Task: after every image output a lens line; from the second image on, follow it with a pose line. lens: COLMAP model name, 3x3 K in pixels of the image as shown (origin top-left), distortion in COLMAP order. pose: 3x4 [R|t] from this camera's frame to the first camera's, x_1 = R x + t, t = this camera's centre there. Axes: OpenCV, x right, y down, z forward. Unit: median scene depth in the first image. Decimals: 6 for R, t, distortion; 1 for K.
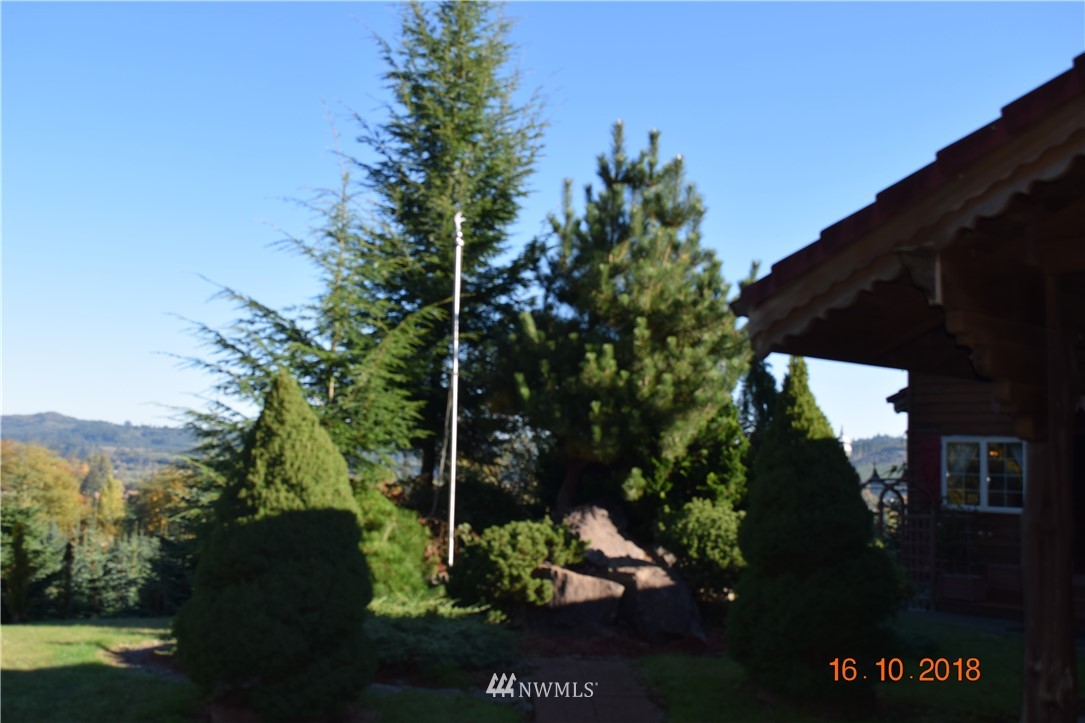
lens RADIAL K [[1095.8, 0, 541.2], [0, 1095.8, 360.6], [0, 0, 1]] dist [-0.026389, 0.000000]
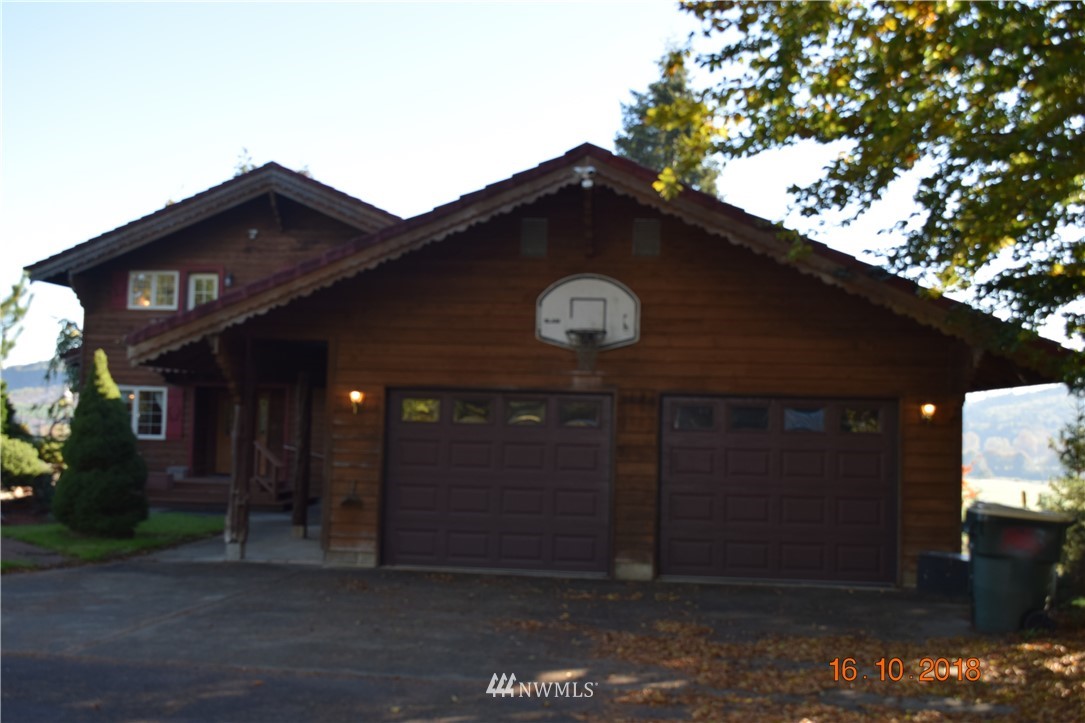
lens RADIAL K [[1095.8, 0, 542.2], [0, 1095.8, 360.6], [0, 0, 1]] dist [-0.026389, 0.000000]
pose [[0.687656, 0.025047, 0.725604, -0.924241], [-0.069038, 0.997132, 0.031008, -0.156116], [-0.722747, -0.071417, 0.687413, -1.267570]]
